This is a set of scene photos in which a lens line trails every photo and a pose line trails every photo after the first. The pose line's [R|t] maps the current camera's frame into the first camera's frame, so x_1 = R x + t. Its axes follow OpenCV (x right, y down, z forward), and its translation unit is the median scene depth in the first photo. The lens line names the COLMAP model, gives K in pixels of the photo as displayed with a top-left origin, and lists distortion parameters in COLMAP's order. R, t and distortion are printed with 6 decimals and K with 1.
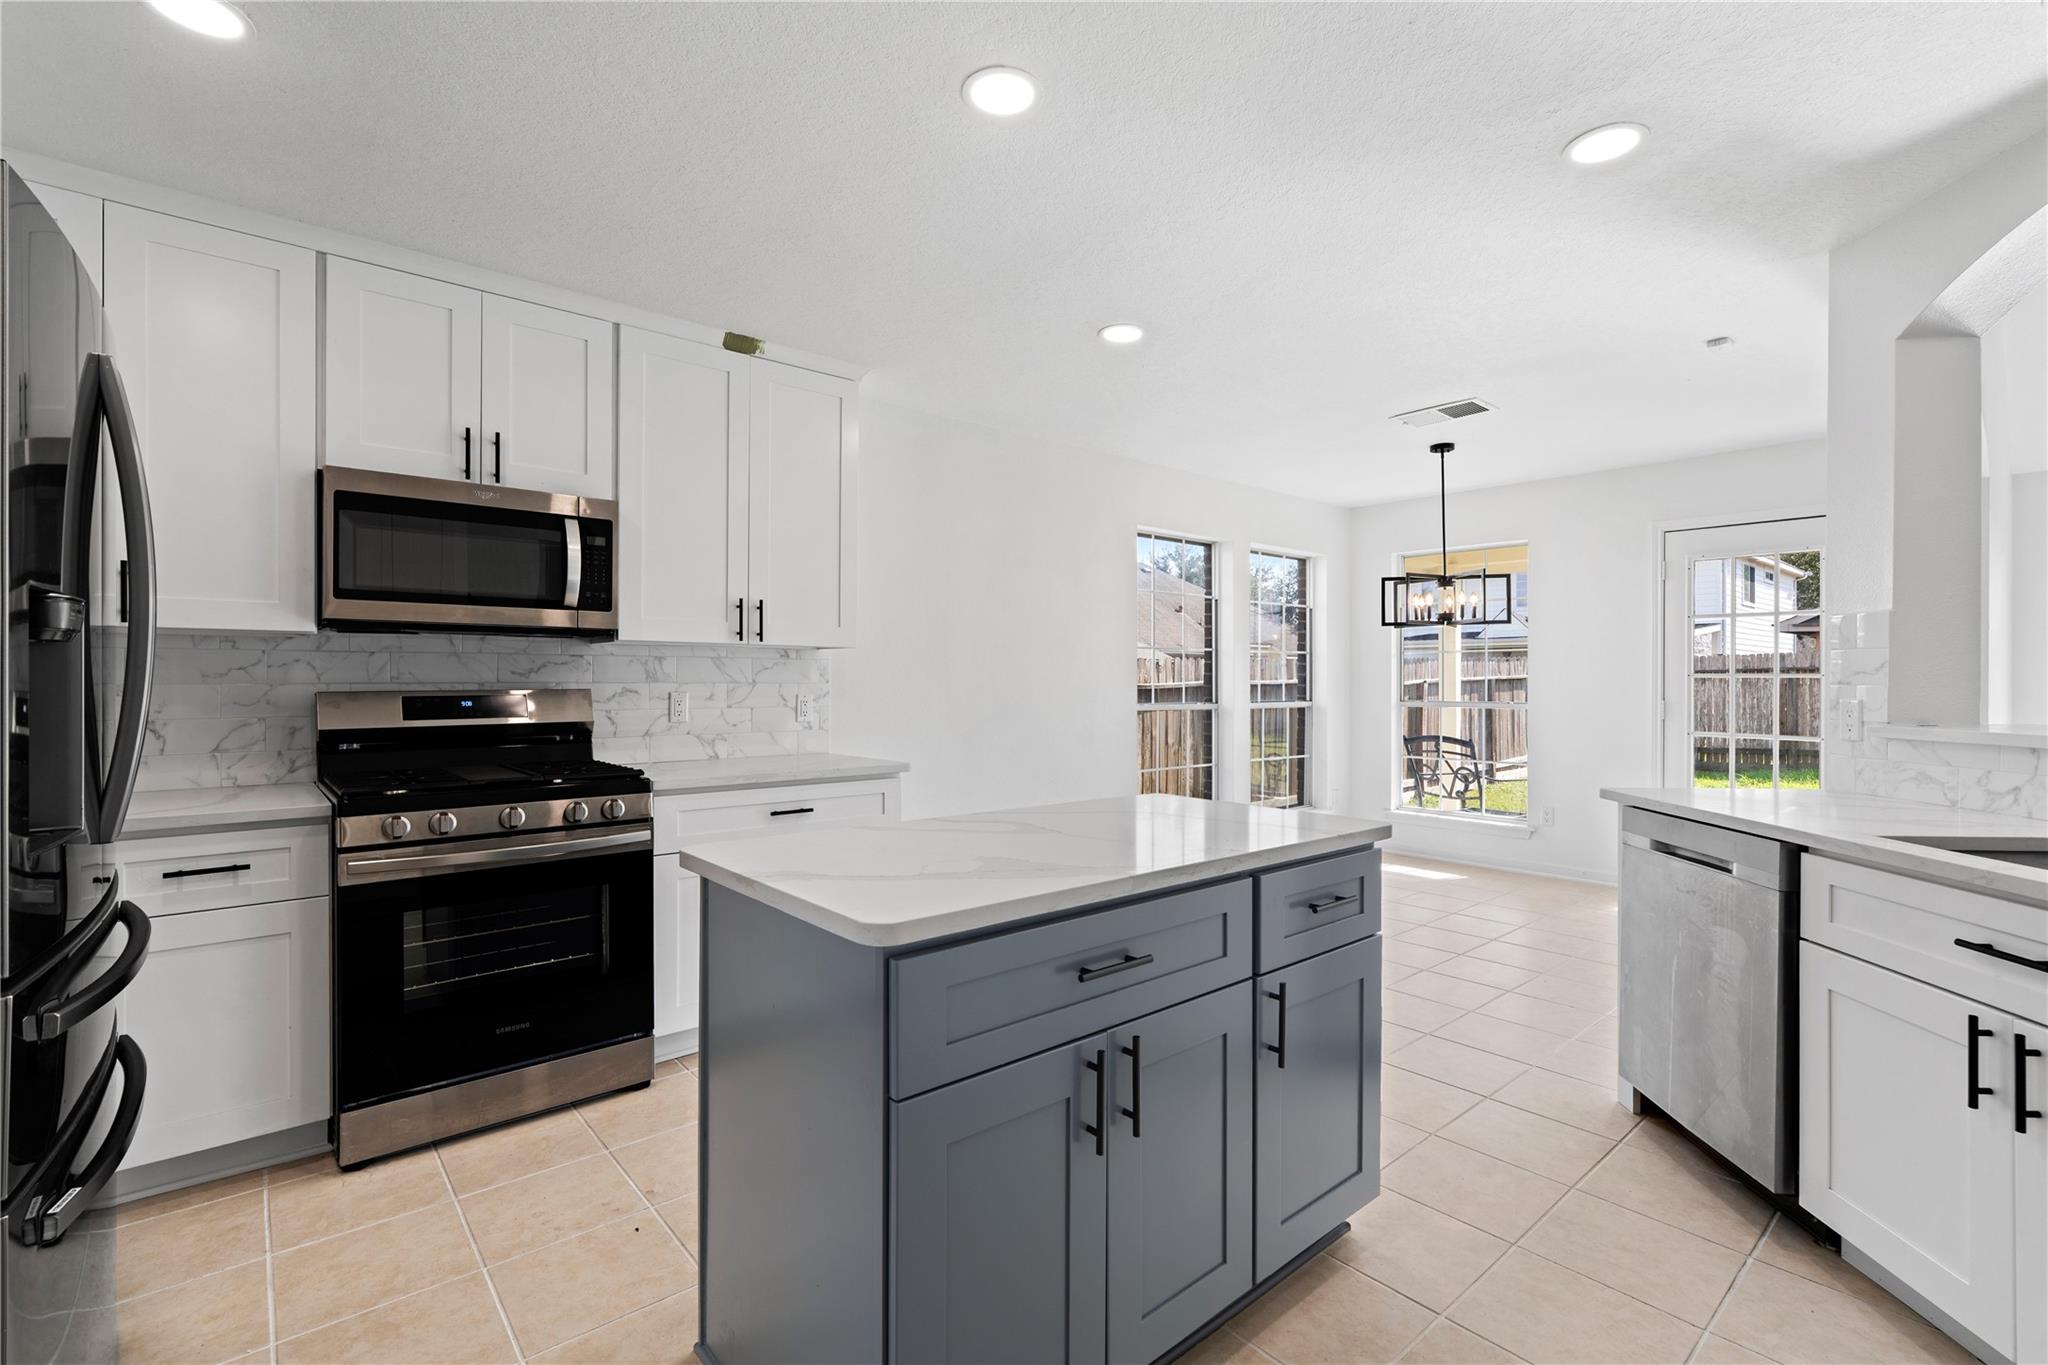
lens RADIAL K [[917.0, 0, 1017.2], [0, 917.0, 681.0], [0, 0, 1]] dist [-0.009485, 0.002041]
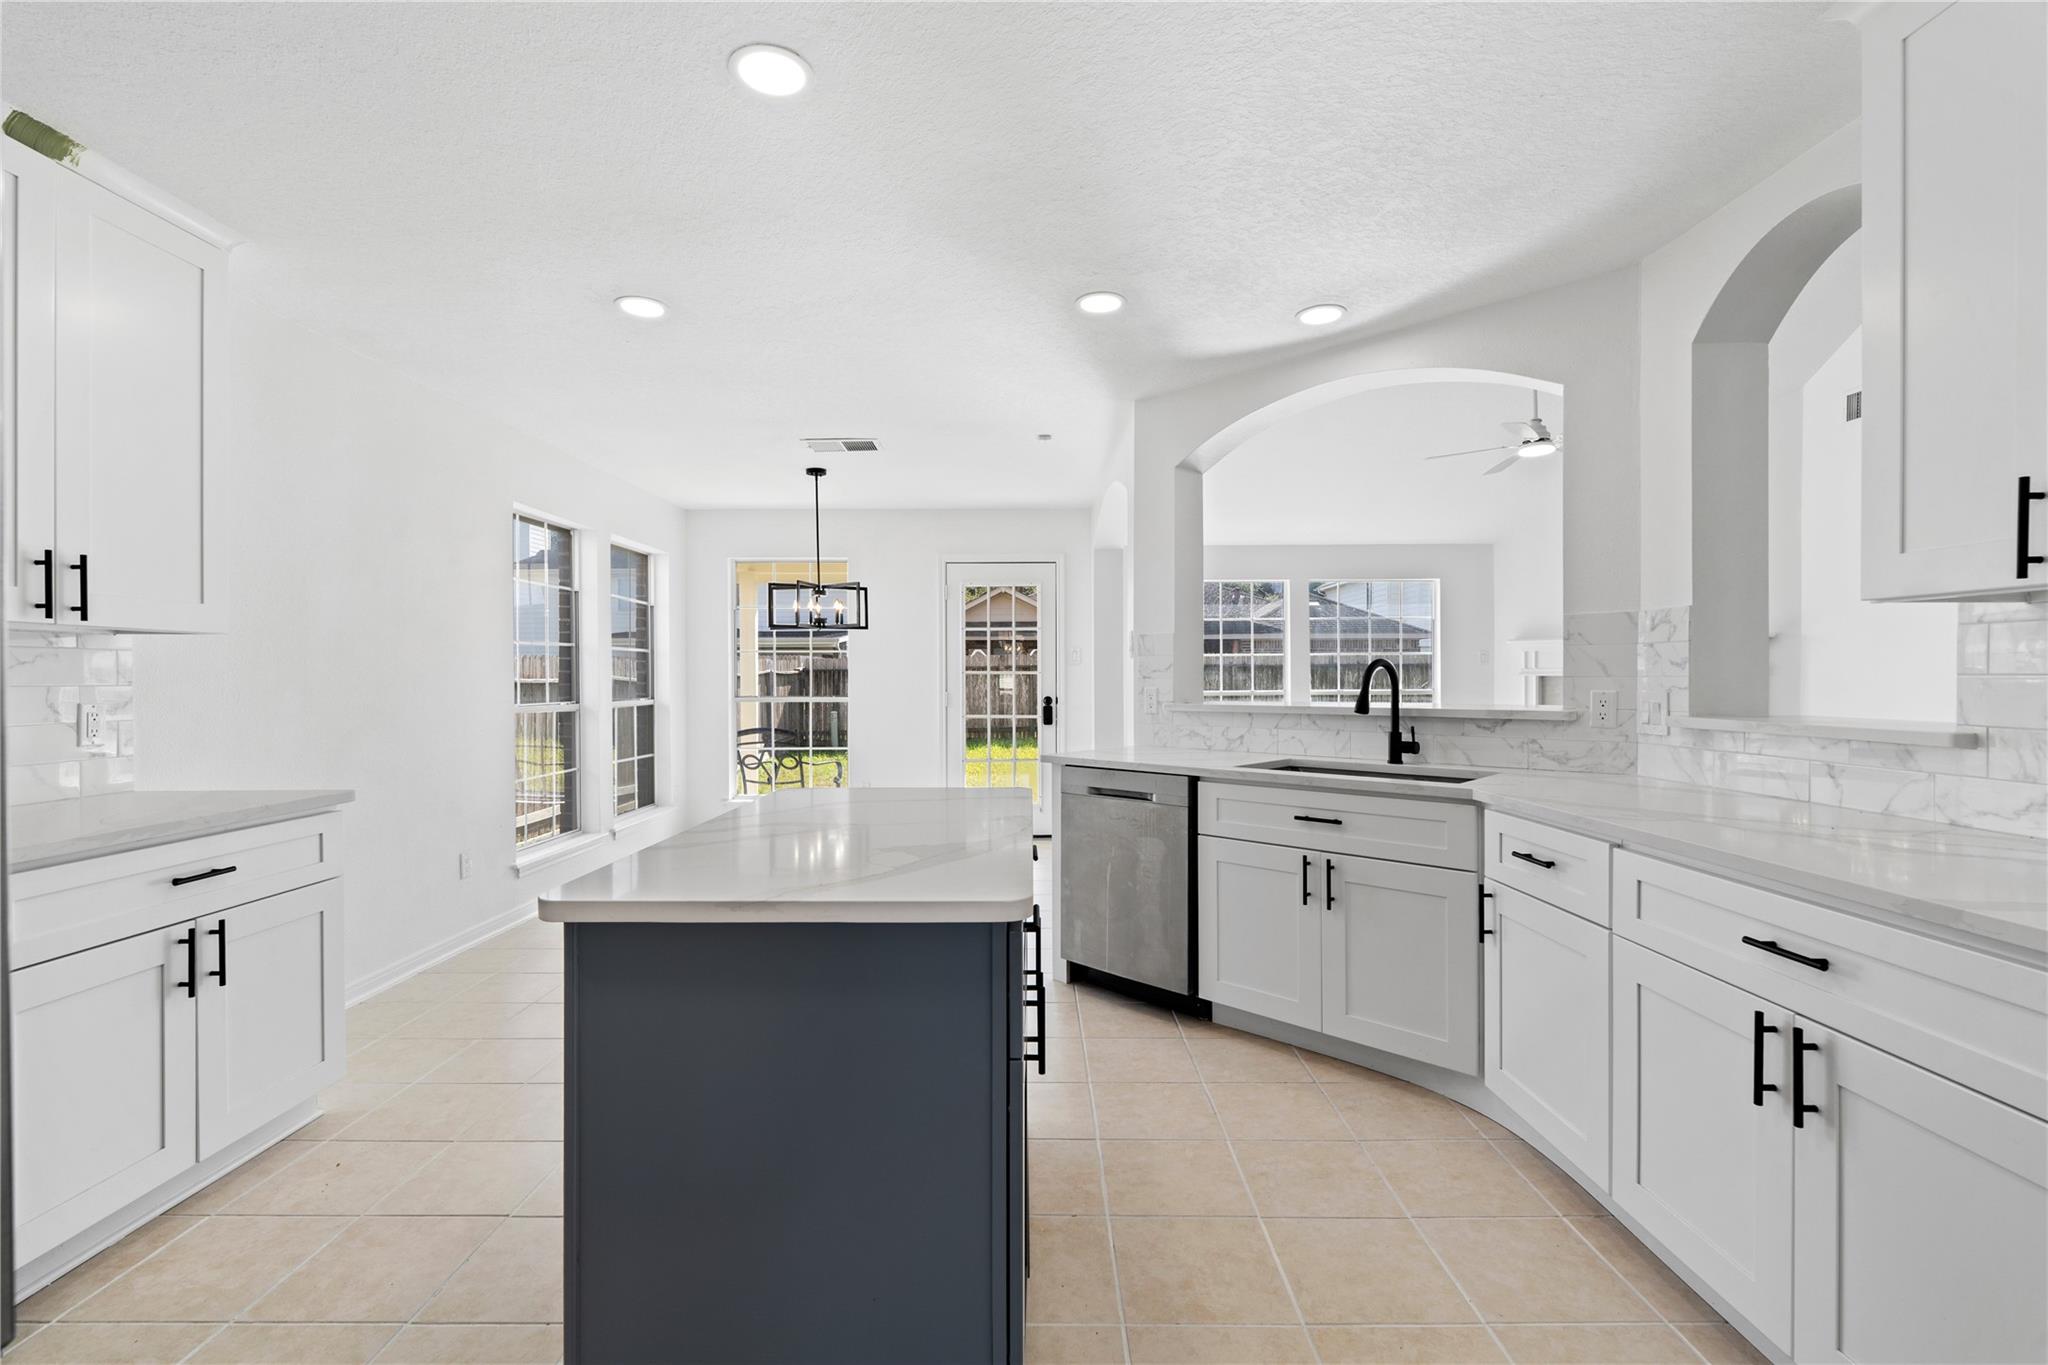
lens RADIAL K [[917.0, 0, 1024.2], [0, 917.0, 679.3], [0, 0, 1]] dist [-0.009485, 0.002041]
pose [[0.650788, -0.006542, 0.759232, -0.337075], [0.005539, 0.999977, 0.003868, -0.001367], [-0.759240, 0.001688, 0.650809, 0.097072]]
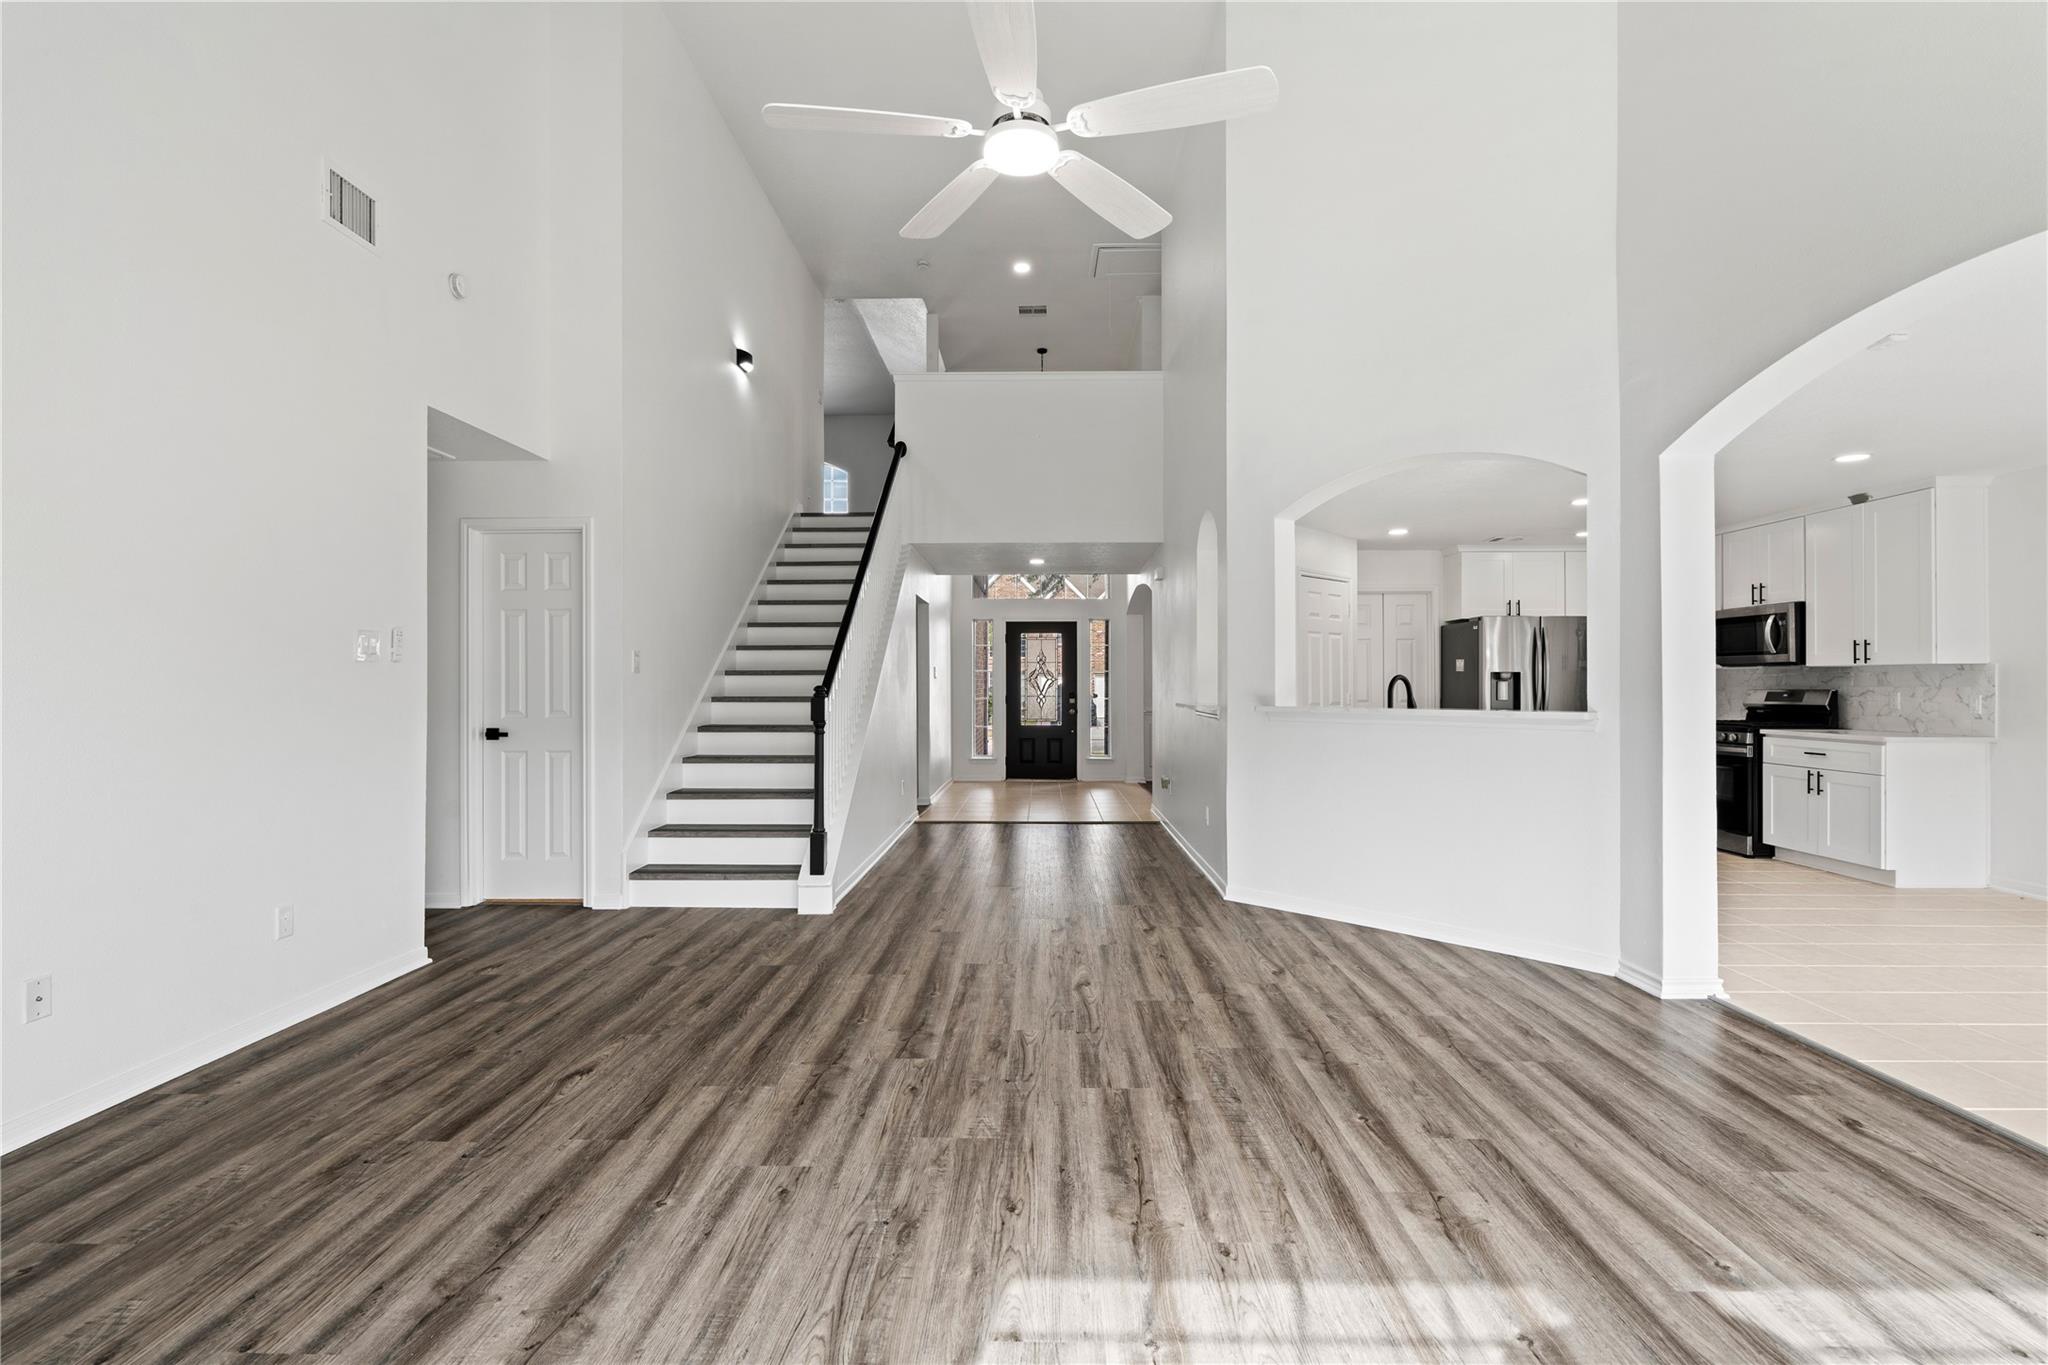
lens RADIAL K [[917.0, 0, 1013.9], [0, 917.0, 678.8], [0, 0, 1]] dist [-0.009485, 0.002041]
pose [[-0.671085, -0.006109, -0.741355, 2.145989], [-0.001545, 0.999975, -0.006841, 0.001599], [0.741378, -0.003446, -0.671078, 0.968205]]
